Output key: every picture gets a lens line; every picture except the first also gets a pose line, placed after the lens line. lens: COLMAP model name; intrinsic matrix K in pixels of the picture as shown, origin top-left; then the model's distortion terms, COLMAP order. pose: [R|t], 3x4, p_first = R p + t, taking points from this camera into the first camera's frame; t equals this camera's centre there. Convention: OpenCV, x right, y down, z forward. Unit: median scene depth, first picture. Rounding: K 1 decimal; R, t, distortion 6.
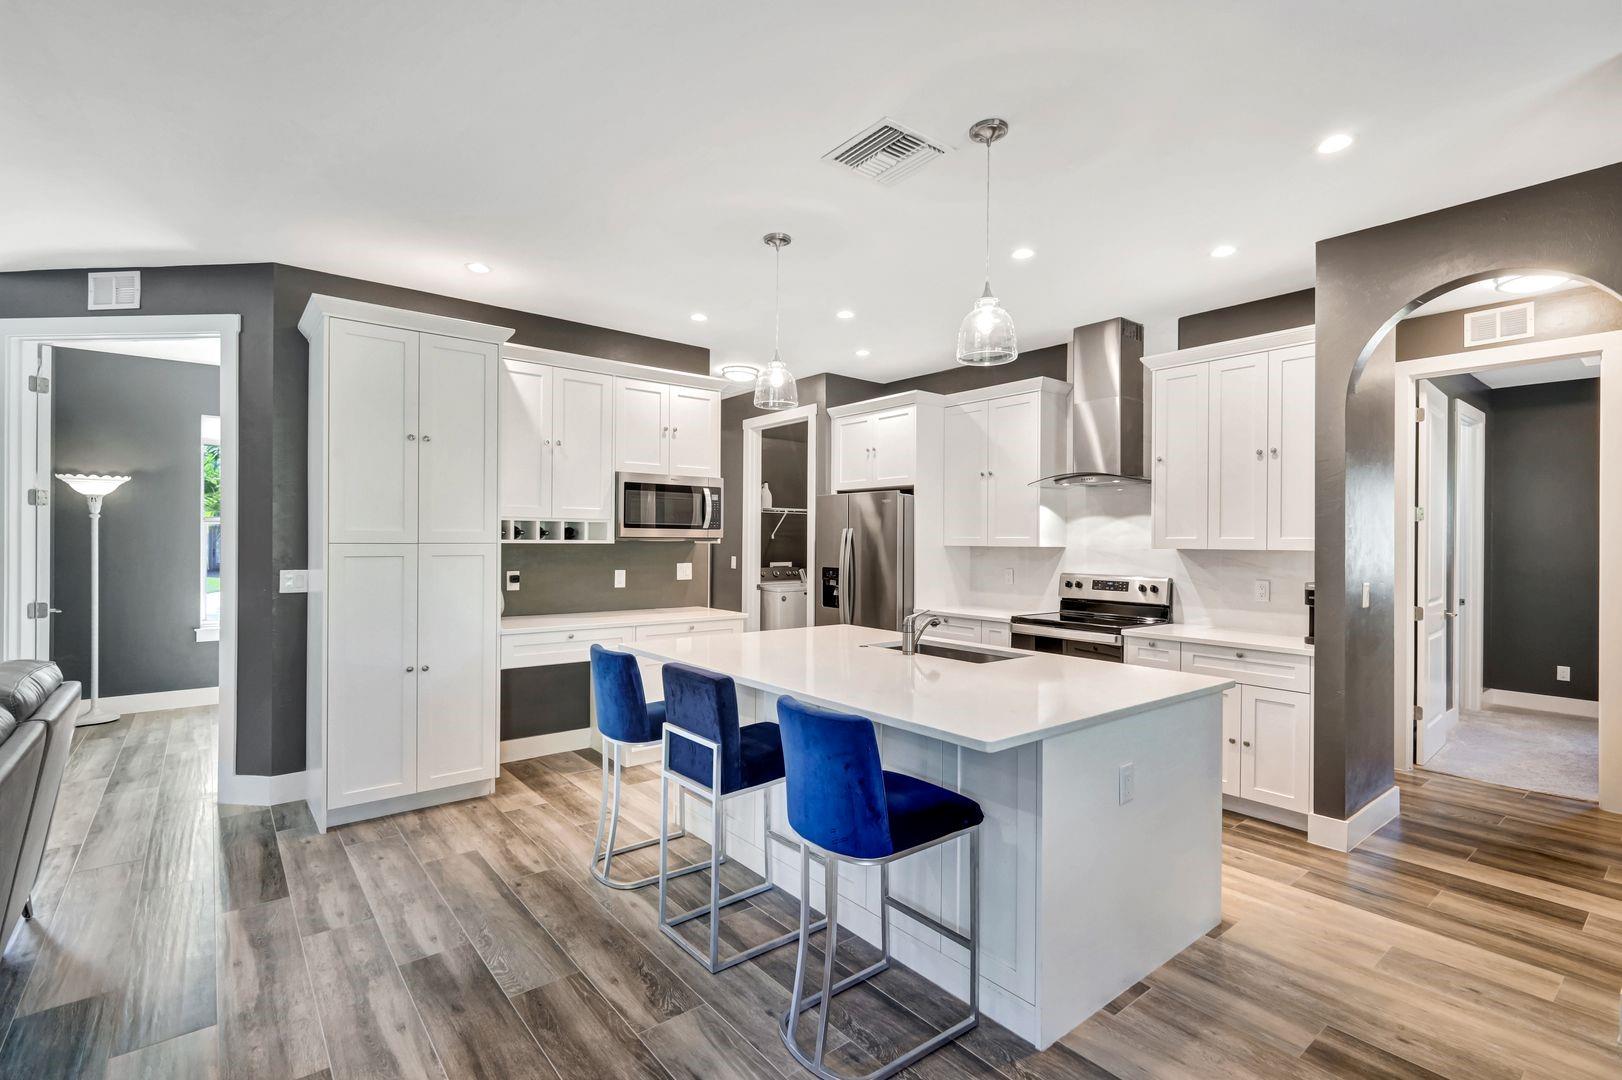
lens RADIAL K [[733.6, 0, 811.0], [0, 733.6, 540.0], [0, 0, 1]] dist [0.002824, 0.000333]
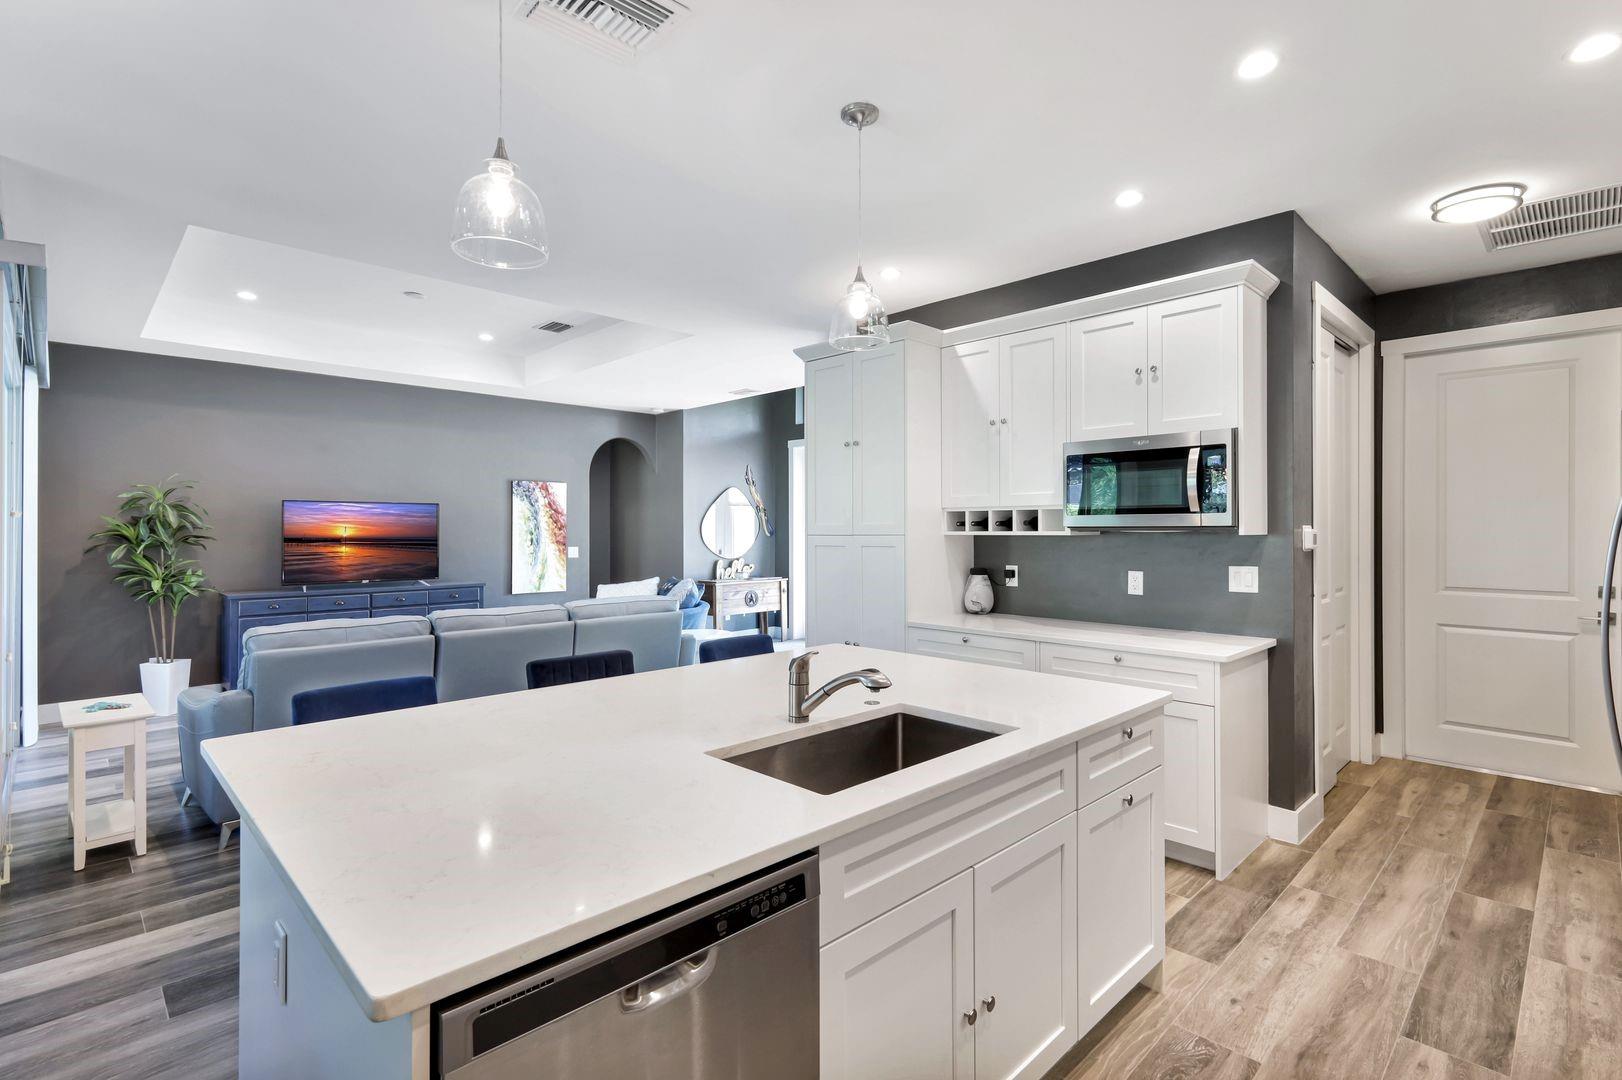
lens RADIAL K [[768.2, 0, 812.9], [0, 768.2, 530.3], [0, 0, 1]] dist [0.000875, -0.000052]
pose [[0.089621, -0.007360, -0.995949, 0.531428], [0.003893, 0.999968, -0.007039, 0.004099], [0.995968, -0.003246, 0.089647, 0.661906]]
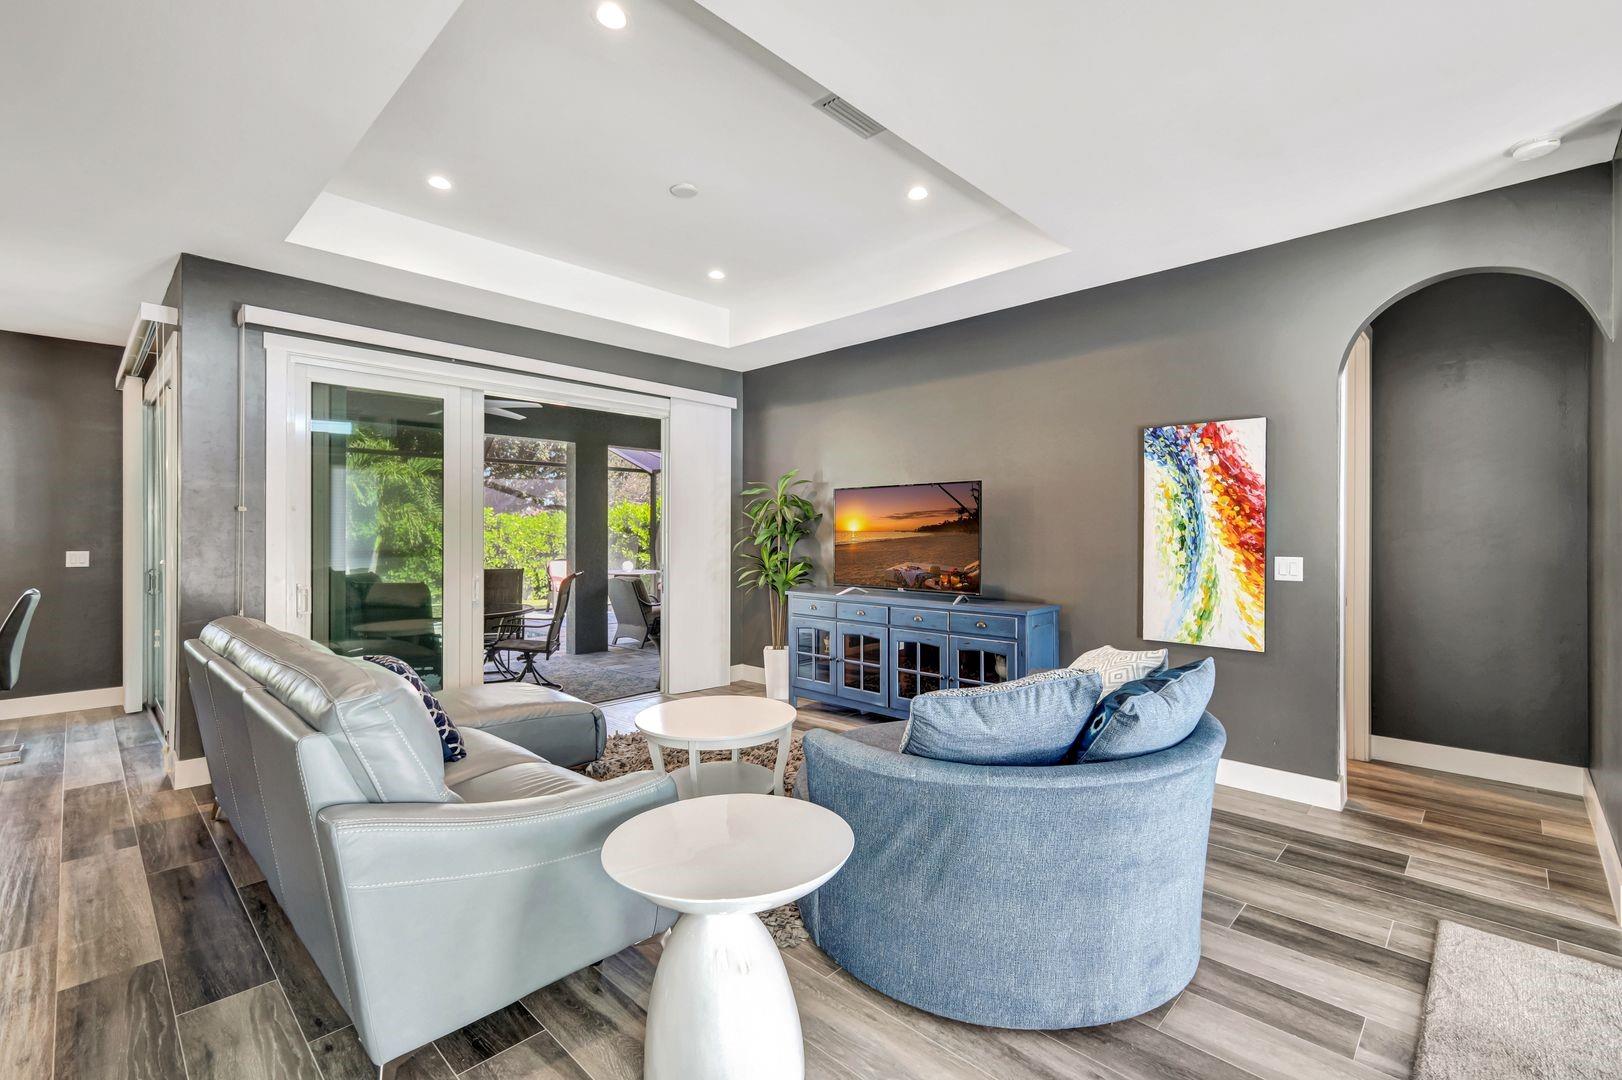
lens RADIAL K [[703.2, 0, 819.5], [0, 703.2, 529.5], [0, 0, 1]] dist [0.002270, 0.000304]
pose [[-0.992206, -0.008021, -0.124351, -0.774988], [-0.007660, 0.999965, -0.003384, 0.005717], [0.124374, -0.002405, -0.992233, 0.945467]]
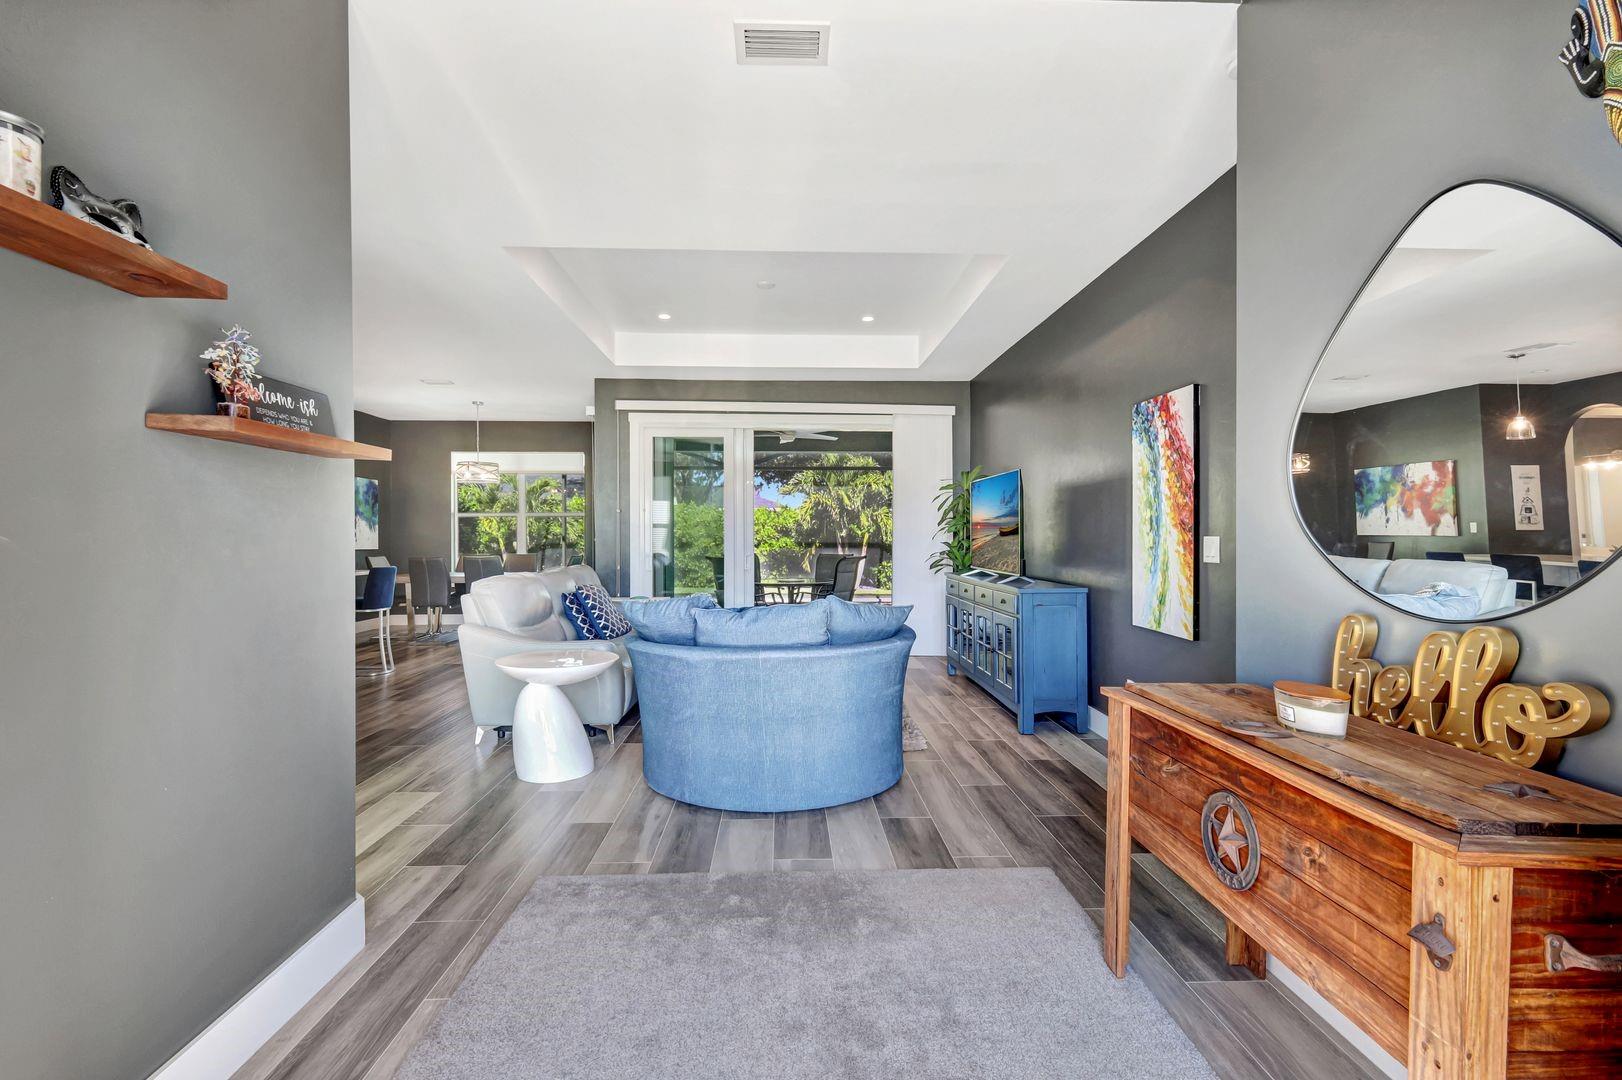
lens RADIAL K [[717.3, 0, 811.0], [0, 717.3, 540.0], [0, 0, 1]] dist [0.000189, -0.000009]
pose [[-0.802868, -0.011573, 0.596045, -1.480391], [-0.004153, 0.999896, 0.013821, 0.024419], [-0.596143, 0.008621, -0.802832, 1.046641]]
